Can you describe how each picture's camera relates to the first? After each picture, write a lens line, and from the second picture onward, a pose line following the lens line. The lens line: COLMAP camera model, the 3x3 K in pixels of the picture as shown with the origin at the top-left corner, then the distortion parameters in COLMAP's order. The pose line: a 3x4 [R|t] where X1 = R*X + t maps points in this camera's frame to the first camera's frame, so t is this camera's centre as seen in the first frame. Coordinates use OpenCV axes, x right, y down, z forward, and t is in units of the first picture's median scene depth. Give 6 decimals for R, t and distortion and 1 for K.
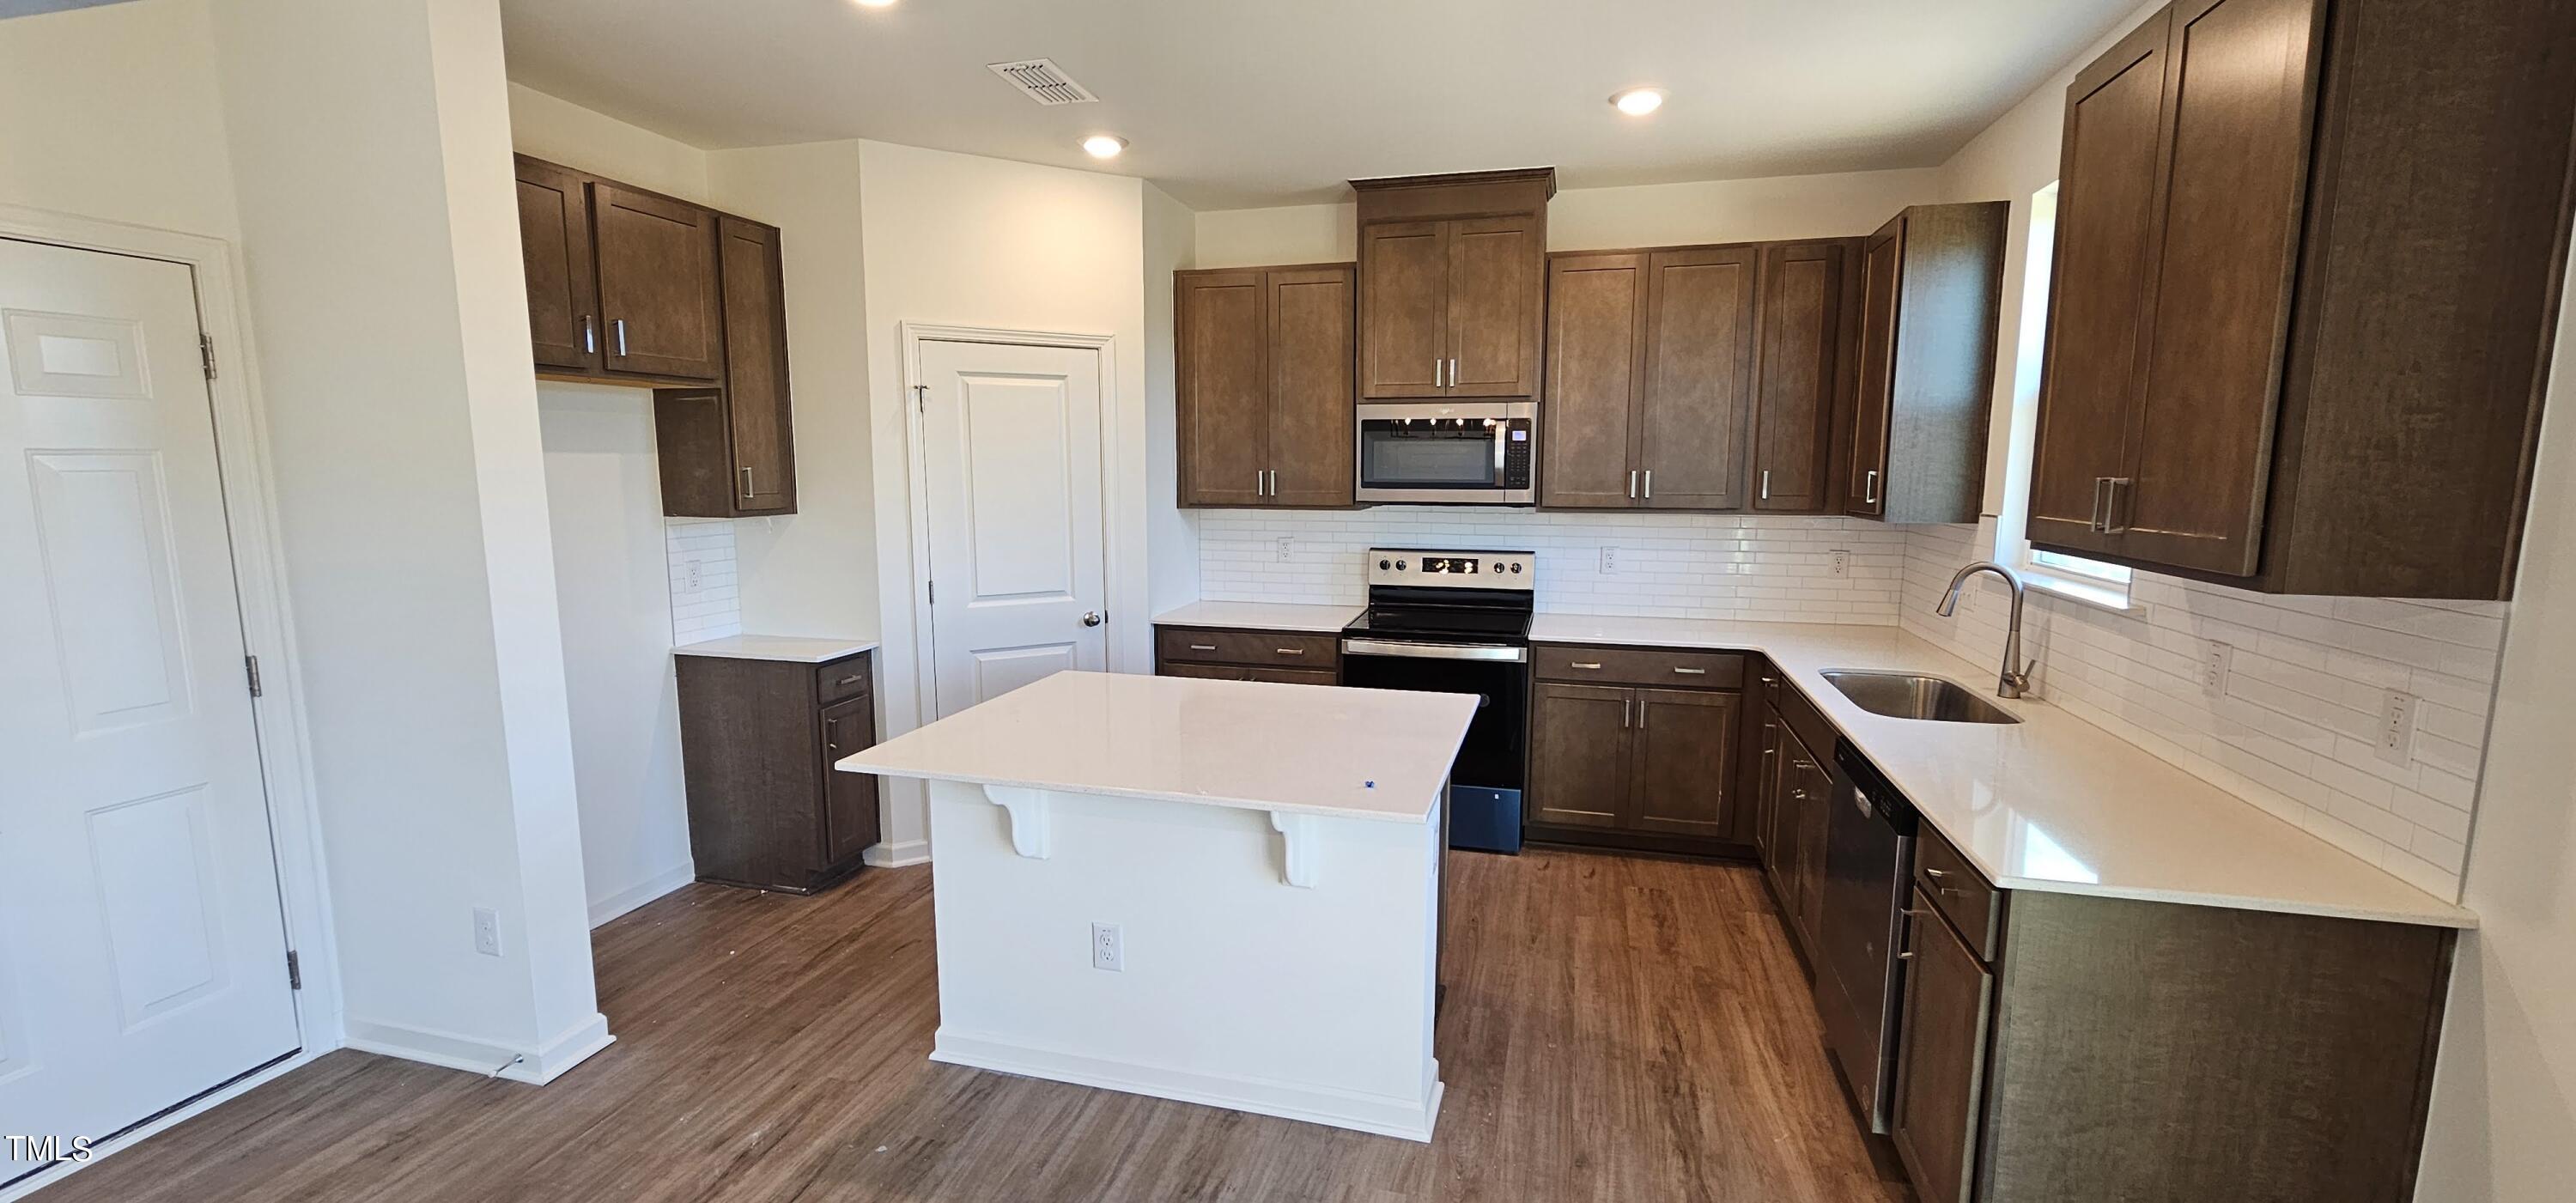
lens RADIAL K [[1045.4, 0, 1288.0], [0, 1045.4, 601.5], [0, 0, 1]] dist [0.000631, -0.000606]
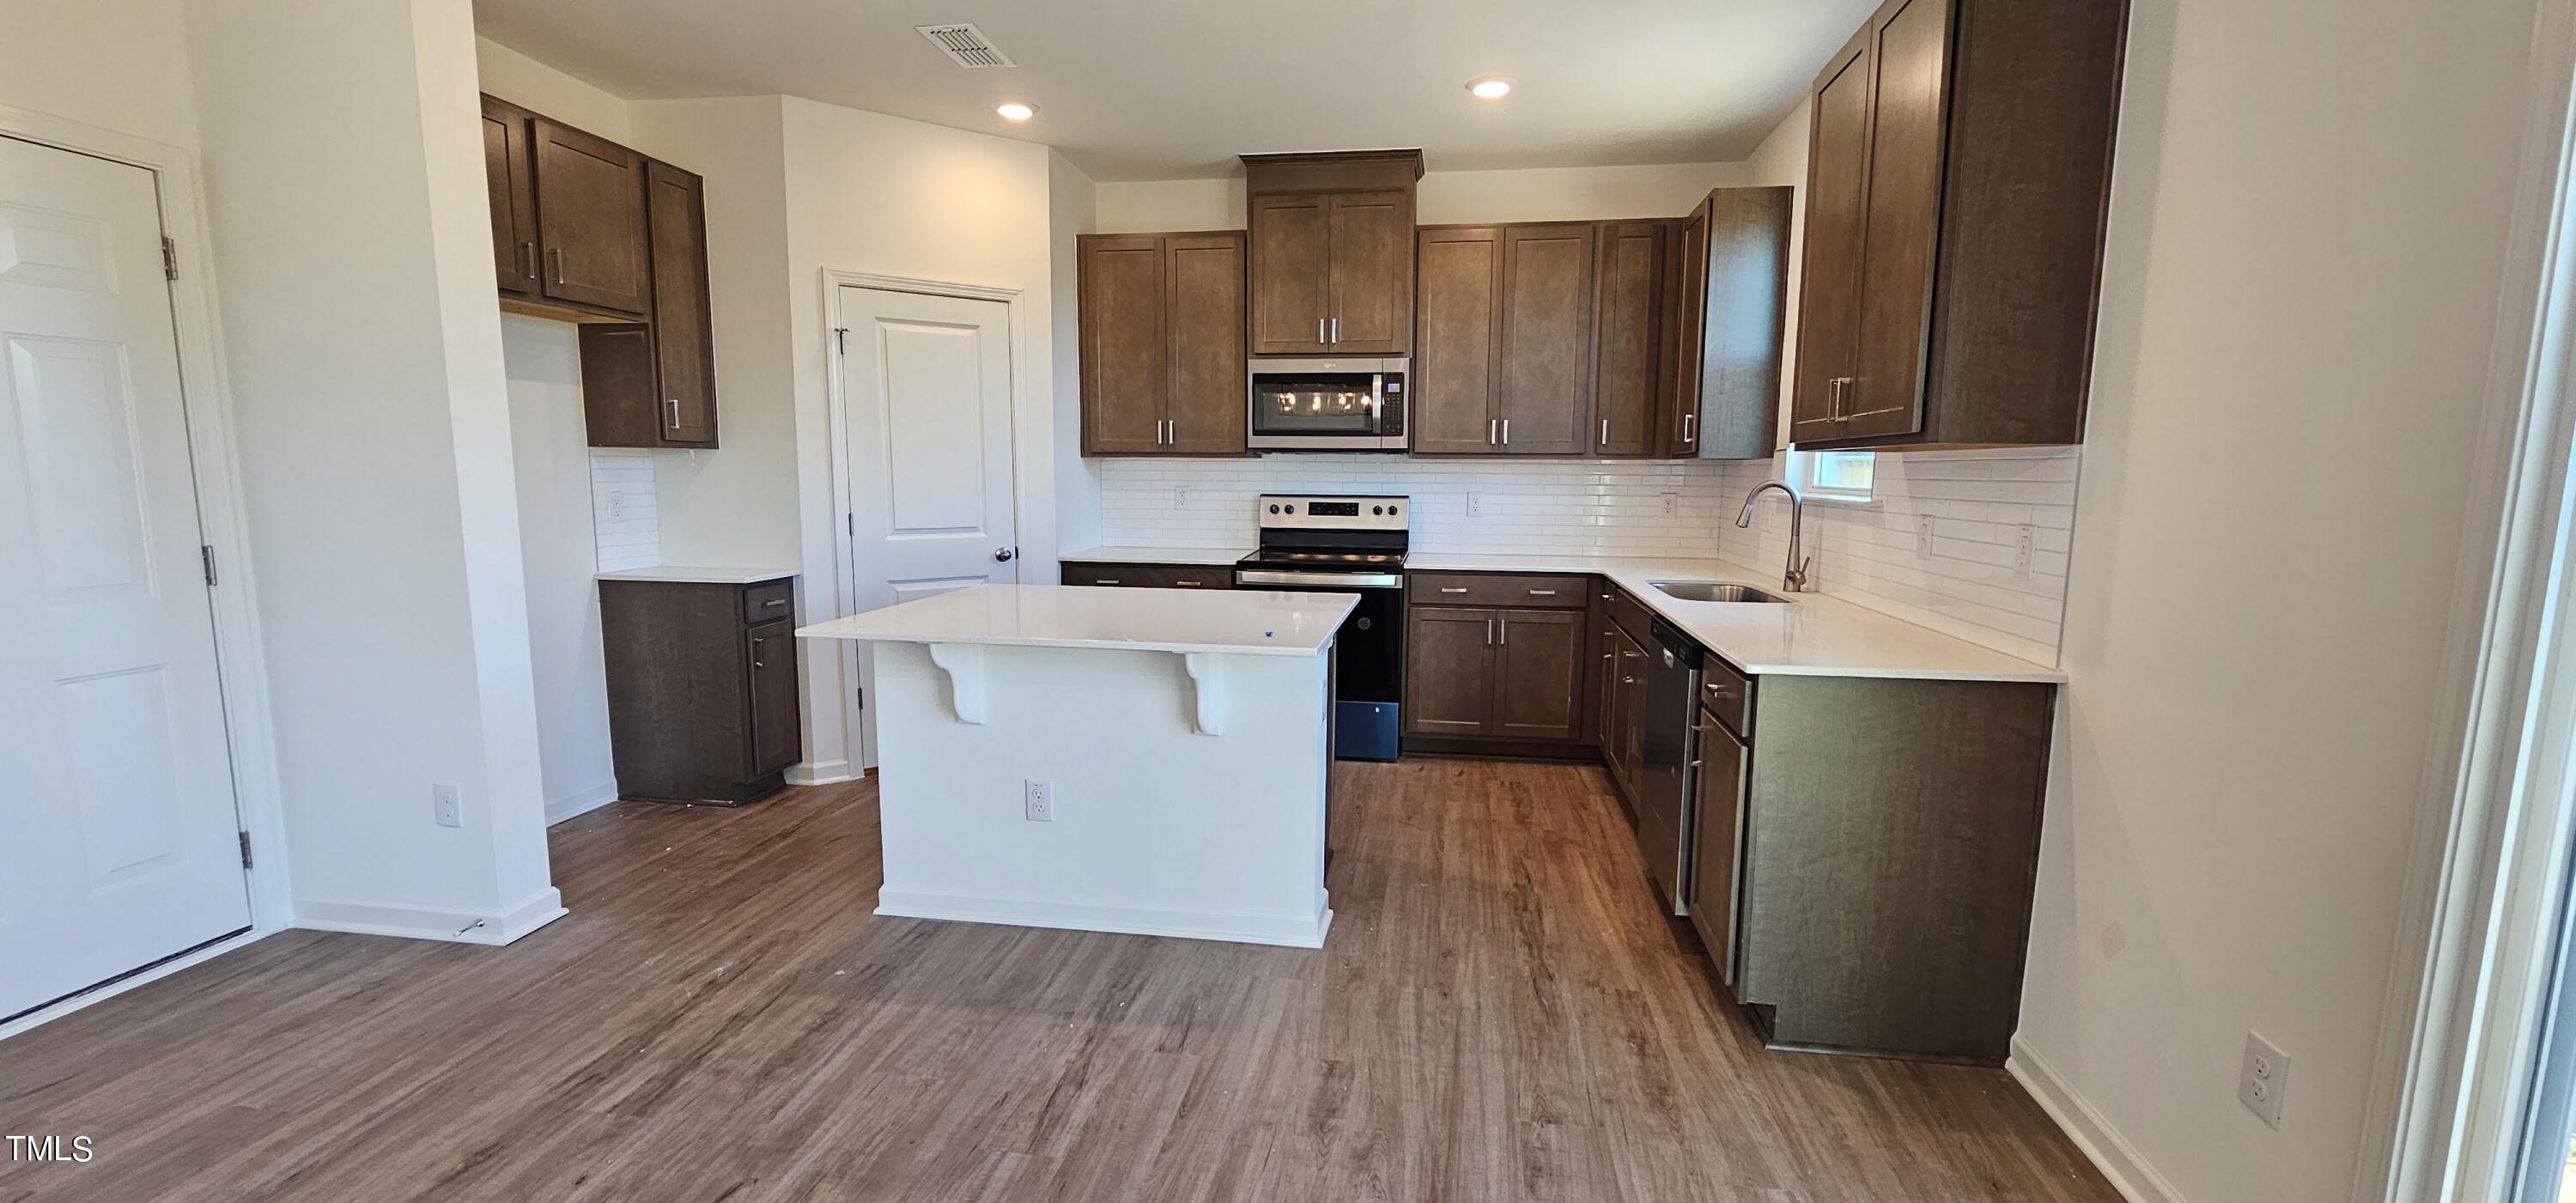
lens RADIAL K [[1065.2, 0, 1286.2], [0, 1065.2, 612.0], [0, 0, 1]] dist [-0.002043, 0.000436]
pose [[0.993997, -0.008269, 0.109096, -0.025336], [0.009156, 0.999929, -0.007633, 0.115861], [-0.109025, 0.008586, 0.994002, -0.154174]]
